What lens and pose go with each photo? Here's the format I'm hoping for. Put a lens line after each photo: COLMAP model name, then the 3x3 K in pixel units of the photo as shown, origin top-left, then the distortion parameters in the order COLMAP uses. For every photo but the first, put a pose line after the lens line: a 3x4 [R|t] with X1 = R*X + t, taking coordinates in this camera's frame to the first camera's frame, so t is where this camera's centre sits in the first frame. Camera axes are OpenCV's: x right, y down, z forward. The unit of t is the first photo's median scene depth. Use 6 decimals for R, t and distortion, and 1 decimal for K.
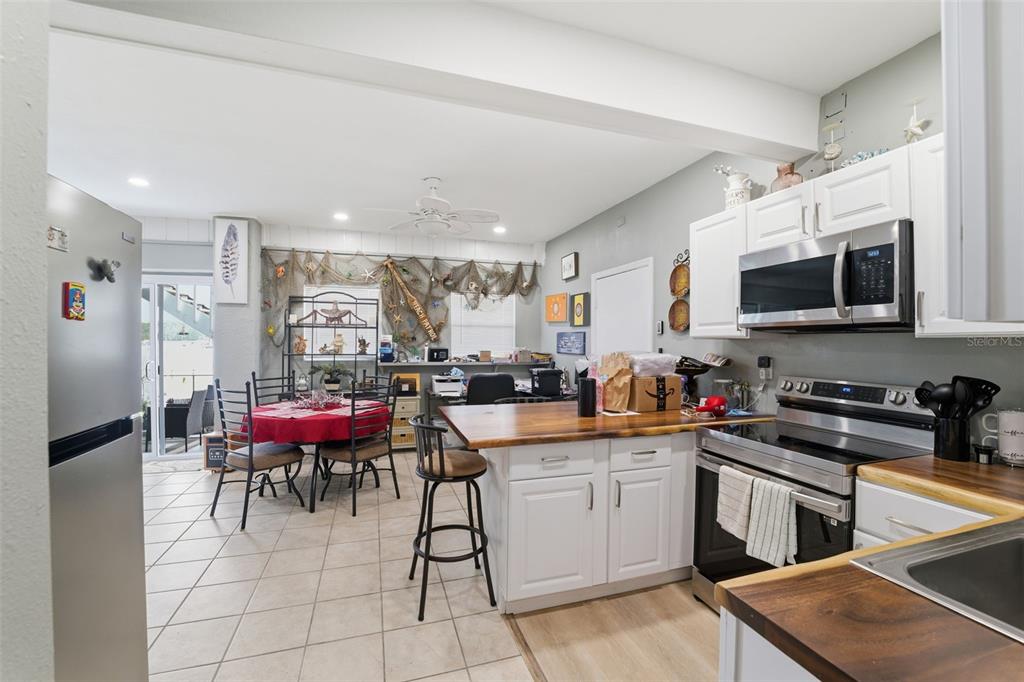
lens RADIAL K [[423.5, 0, 513.0], [0, 423.5, 342.1], [0, 0, 1]] dist [-0.026420, 0.000266]
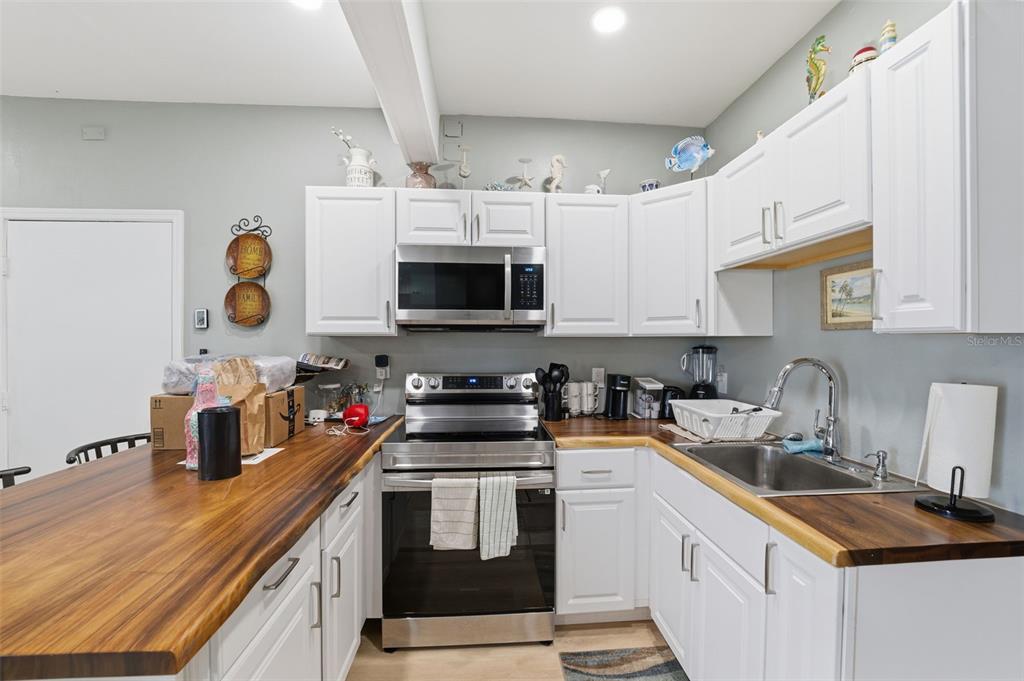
lens RADIAL K [[423.5, 0, 513.0], [0, 423.5, 341.6], [0, 0, 1]] dist [-0.026420, 0.000266]
pose [[0.237640, -0.010447, 0.971297, -0.294669], [0.001627, 0.999945, 0.010357, -0.006225], [-0.971352, -0.000880, 0.237644, 0.563304]]
